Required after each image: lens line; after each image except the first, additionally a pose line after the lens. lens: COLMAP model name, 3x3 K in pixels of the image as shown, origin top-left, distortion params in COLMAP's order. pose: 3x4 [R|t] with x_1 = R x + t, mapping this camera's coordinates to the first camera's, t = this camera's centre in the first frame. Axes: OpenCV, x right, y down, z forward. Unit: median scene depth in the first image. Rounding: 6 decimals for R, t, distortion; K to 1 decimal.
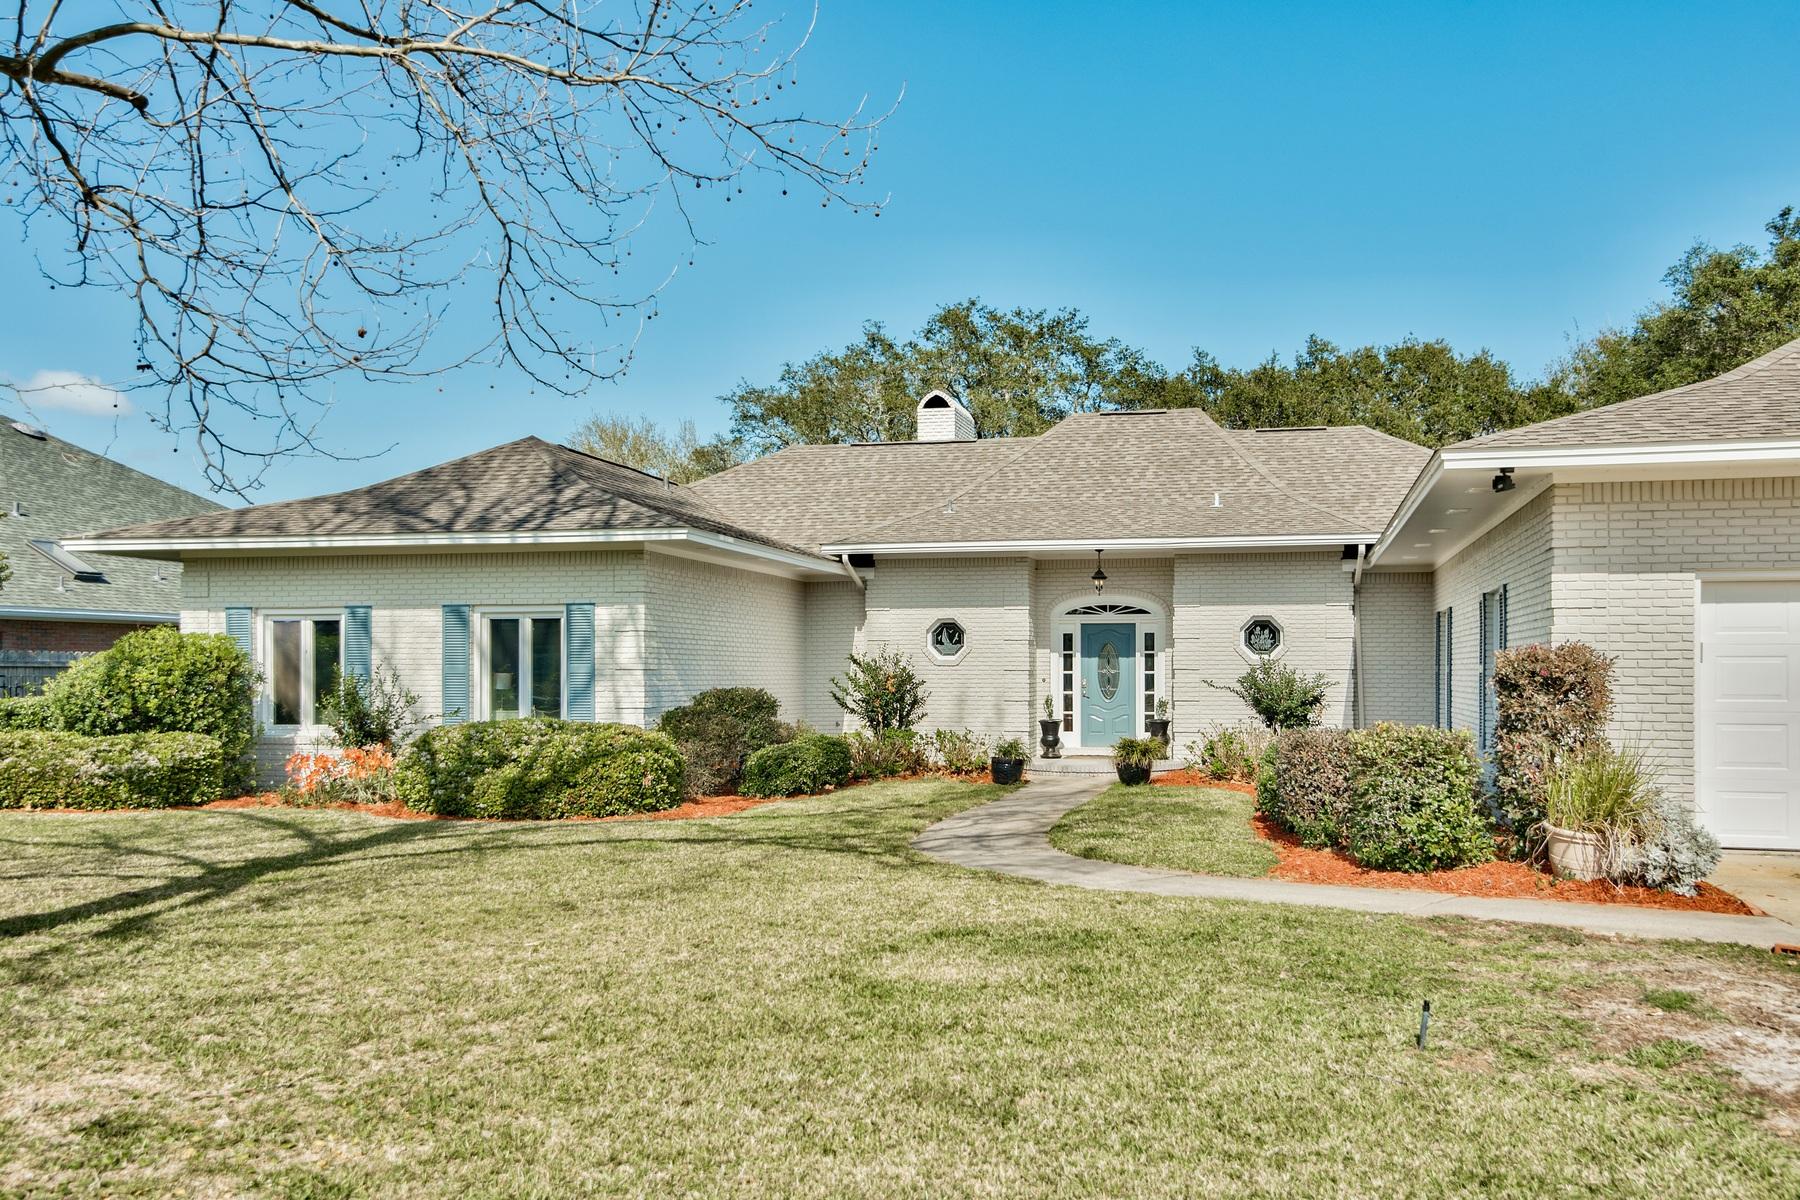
lens RADIAL K [[1552.8, 0, 905.8], [0, 1552.8, 623.7], [0, 0, 1]] dist [0.054799, -0.007808]
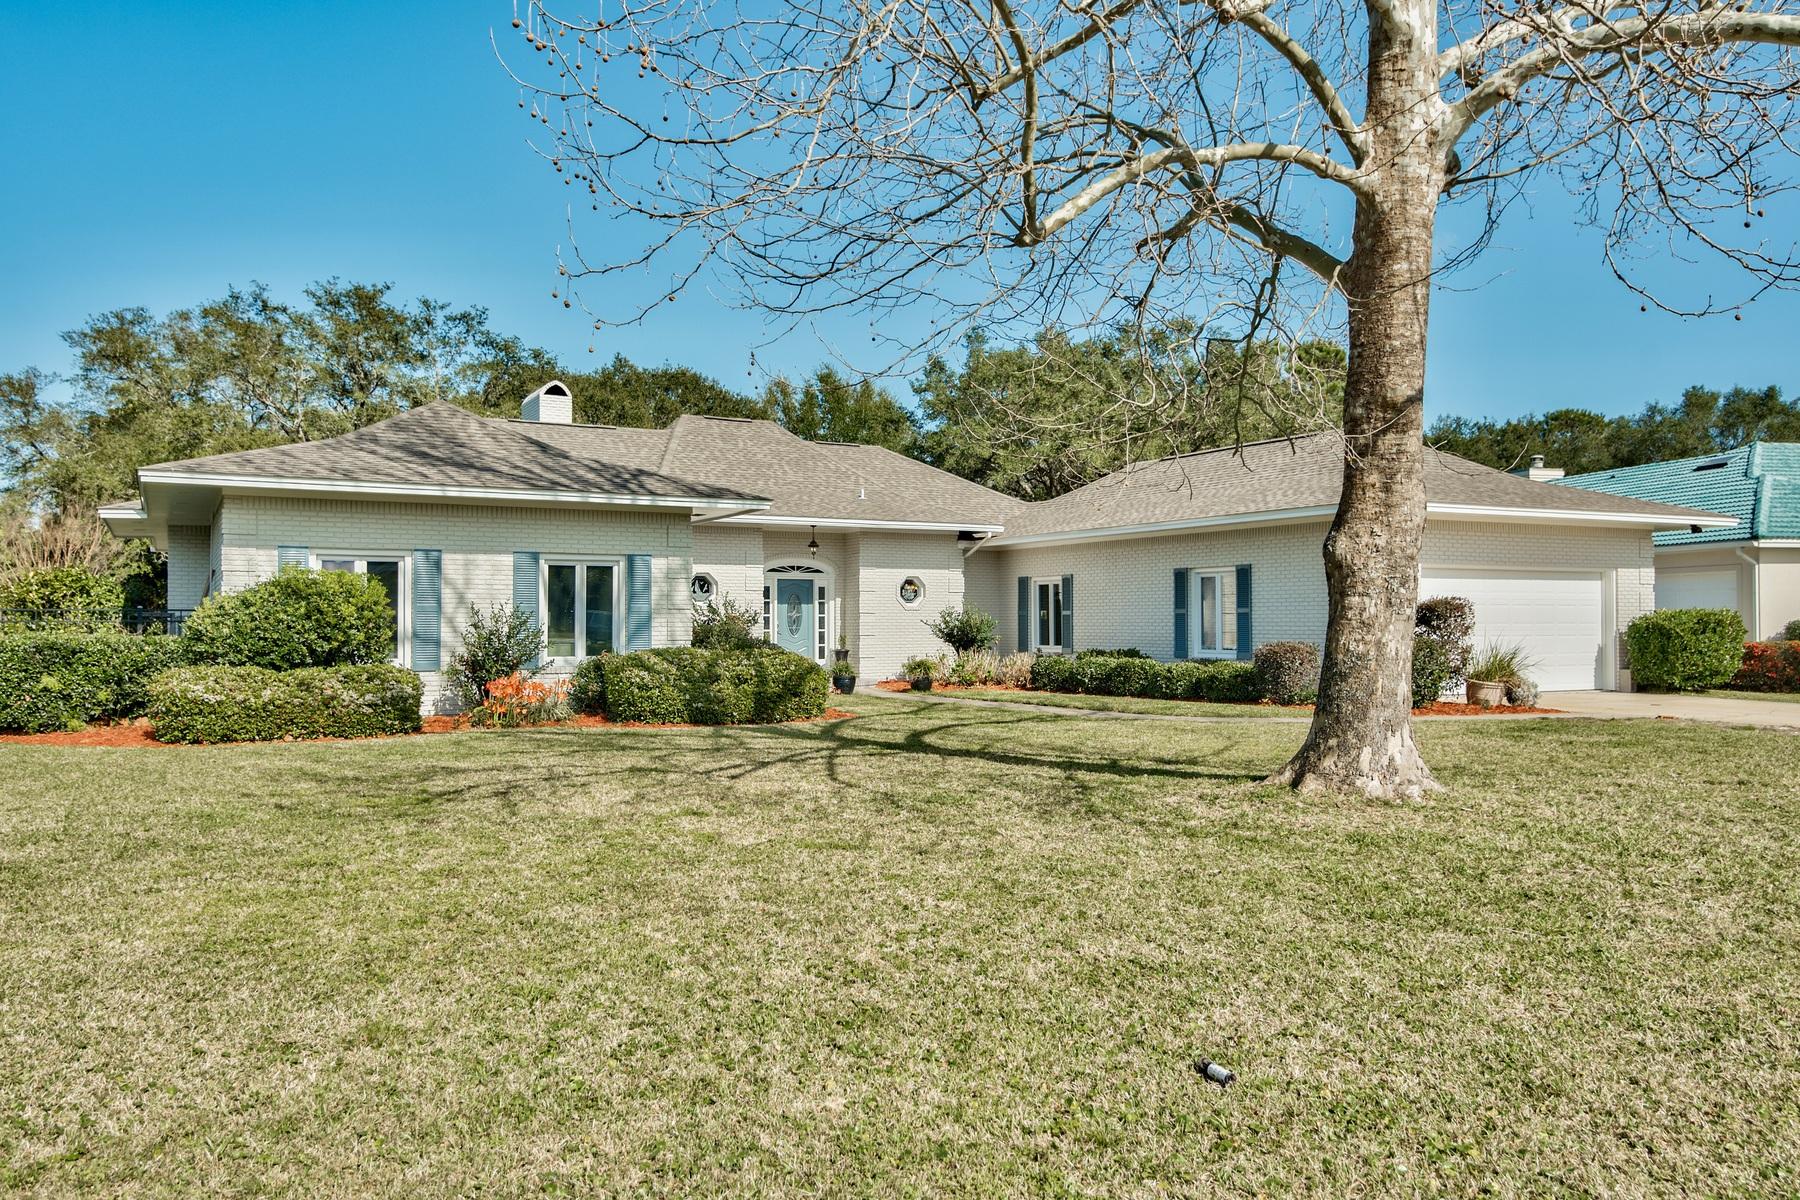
lens RADIAL K [[1371.1, 0, 888.8], [0, 1371.1, 546.6], [0, 0, 1]] dist [0.026218, 0.000920]
pose [[0.750120, 0.037386, 0.660244, -0.663949], [-0.019894, 0.999225, -0.033978, 0.011473], [-0.661002, 0.012353, 0.750282, 0.054122]]
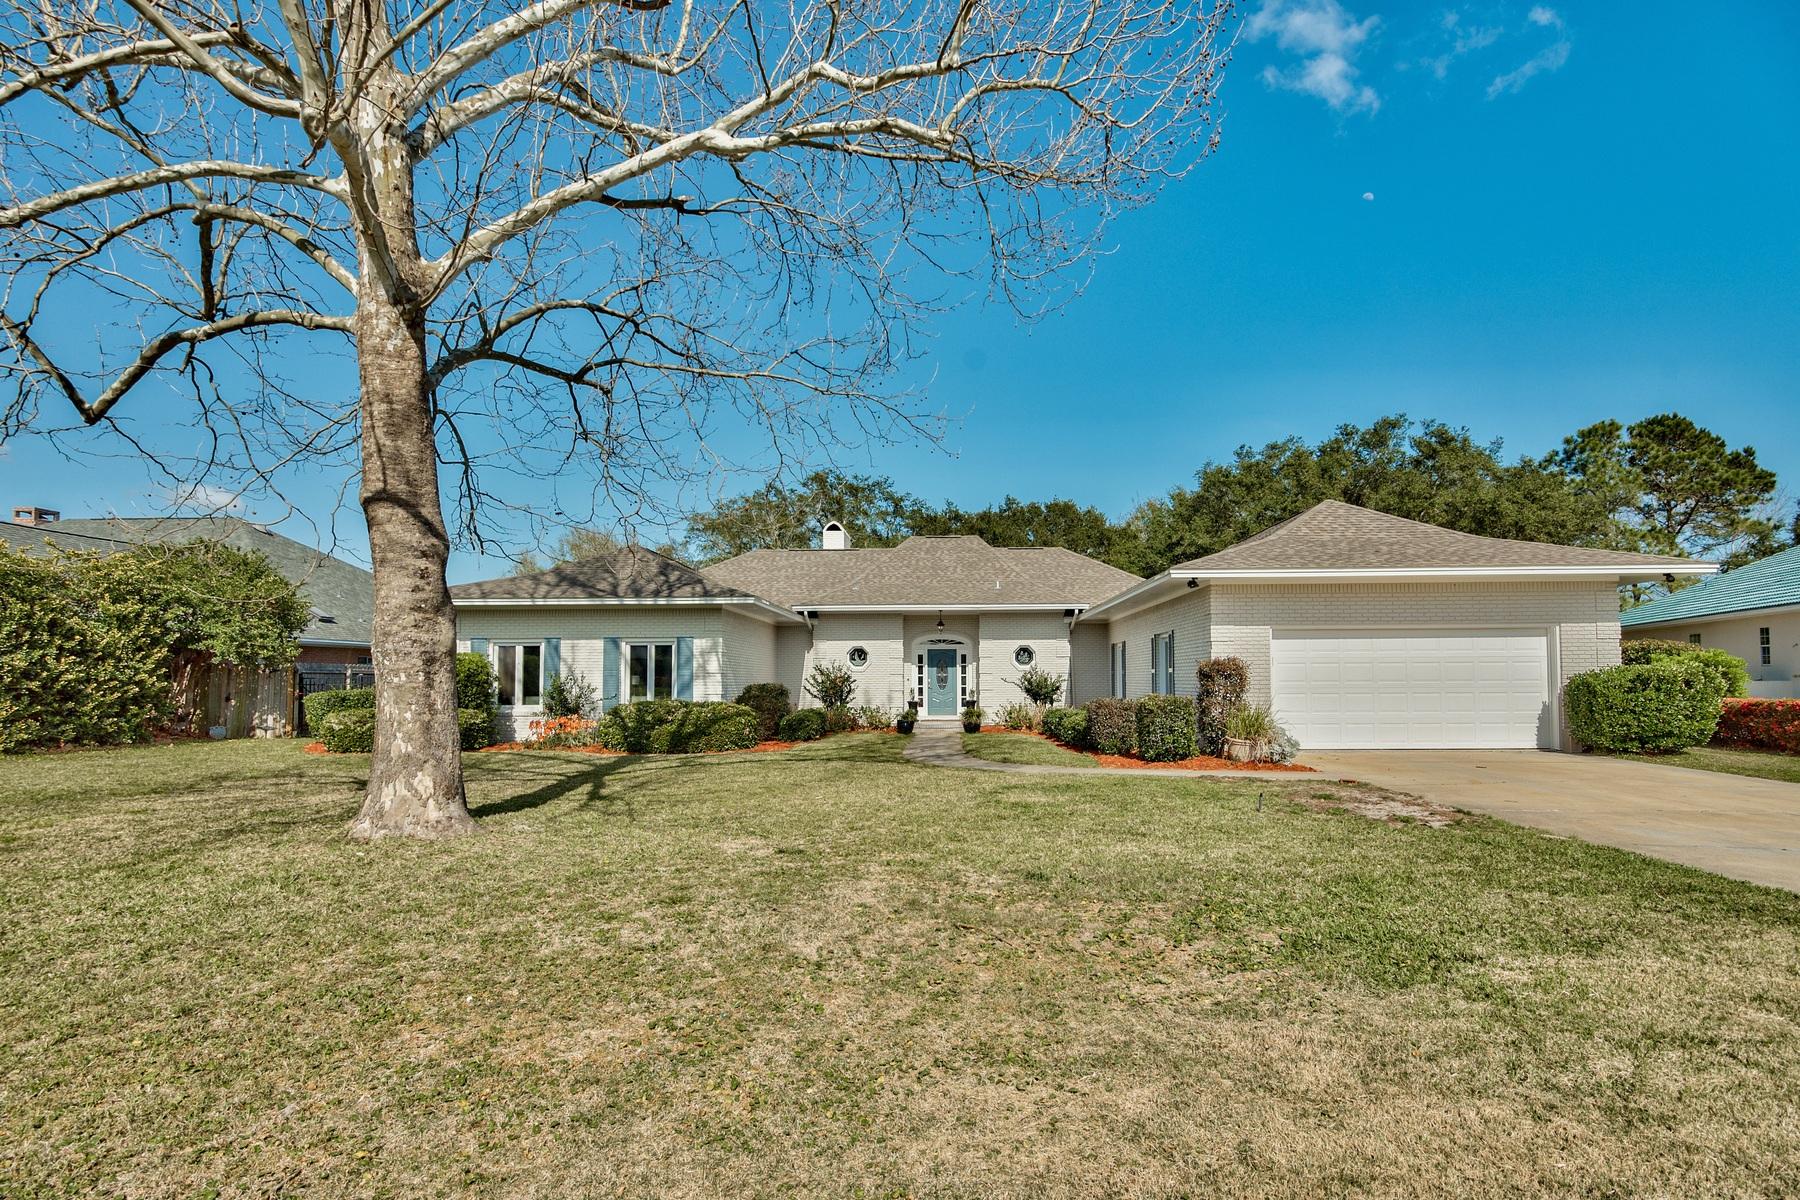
lens RADIAL K [[921.9, 0, 914.6], [0, 921.9, 607.2], [0, 0, 1]] dist [-0.004134, 0.000335]
pose [[0.980663, 0.011719, 0.195351, -0.134184], [-0.002455, 0.998864, -0.047597, 0.002374], [-0.195687, 0.046197, 0.979578, -0.098926]]
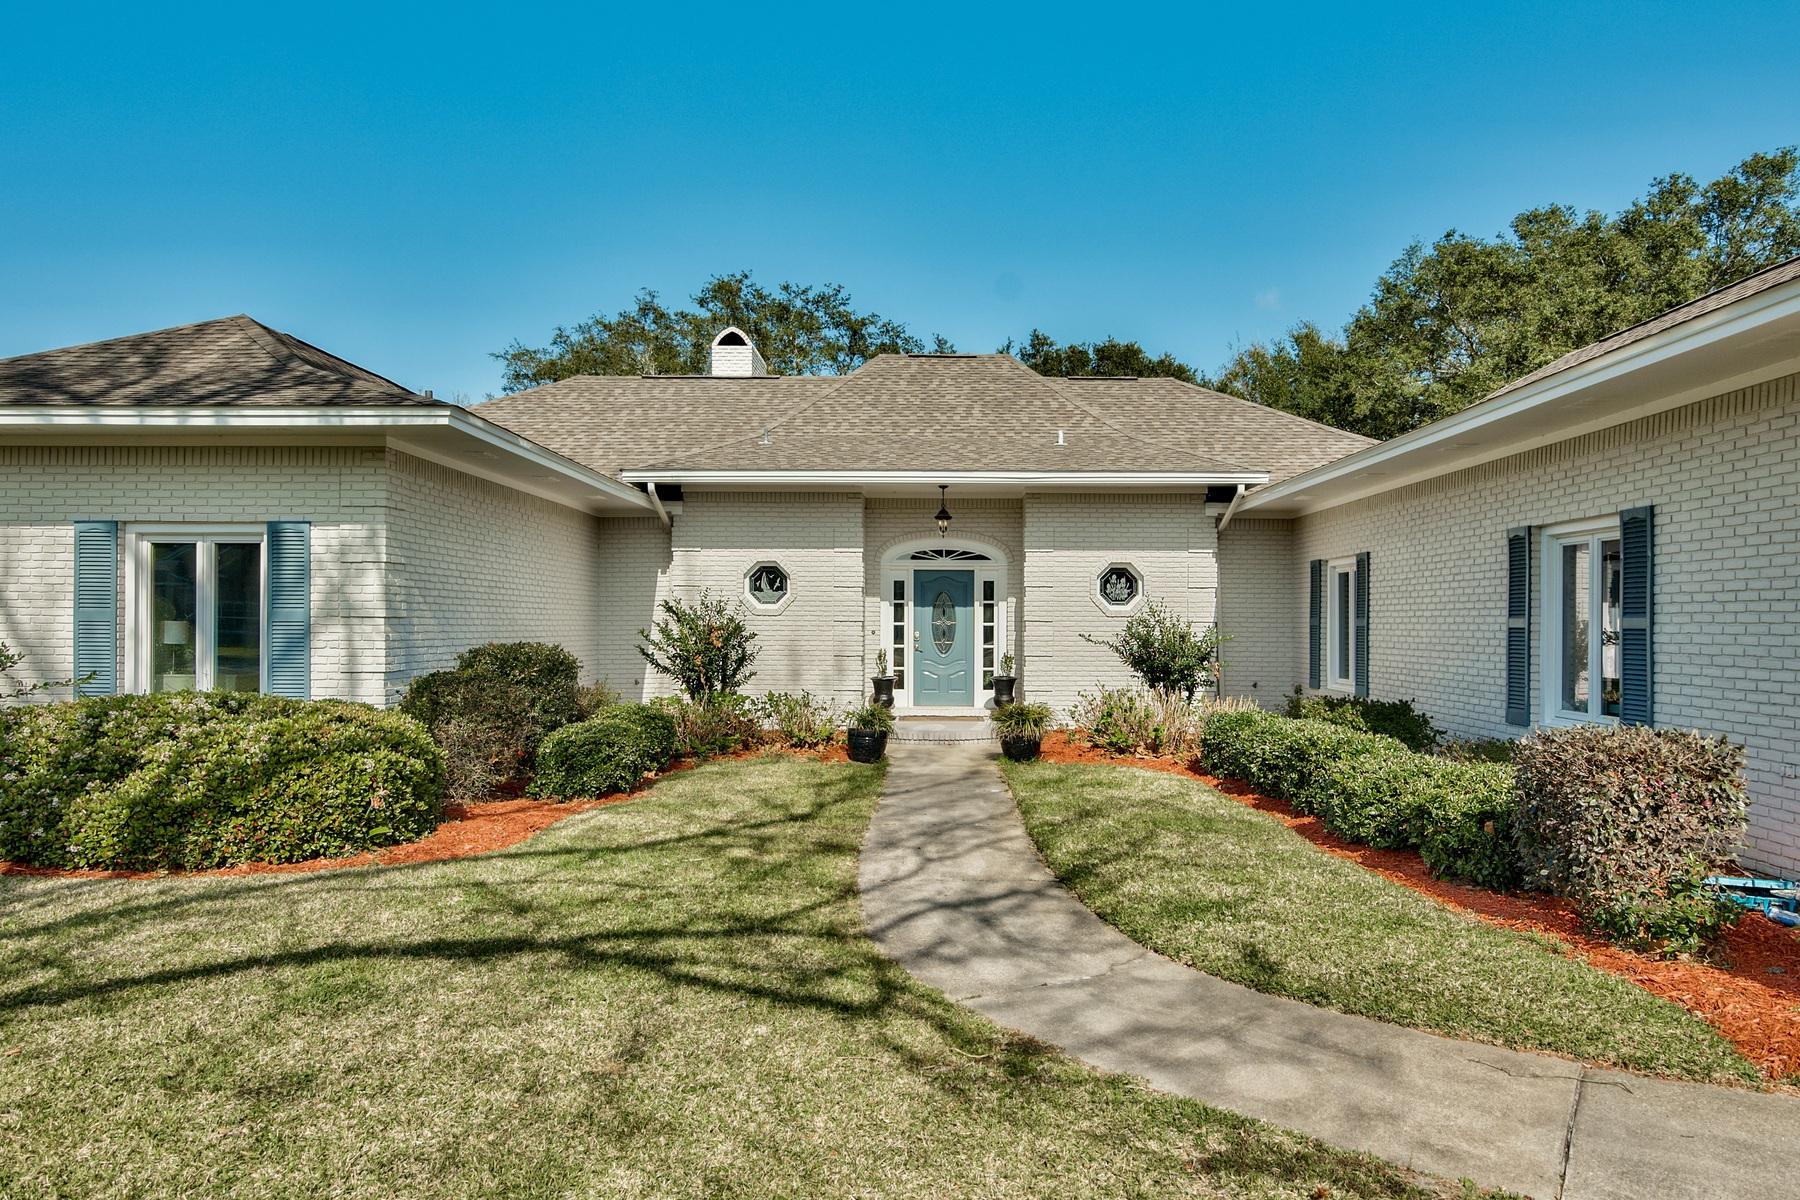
lens RADIAL K [[1187.9, 0, 898.4], [0, 1187.9, 611.0], [0, 0, 1]] dist [-0.008581, 0.000380]
pose [[0.977140, 0.007663, 0.212460, -0.047460], [-0.012302, 0.999714, 0.020523, 0.010918], [-0.212242, -0.022667, 0.976954, 0.363978]]
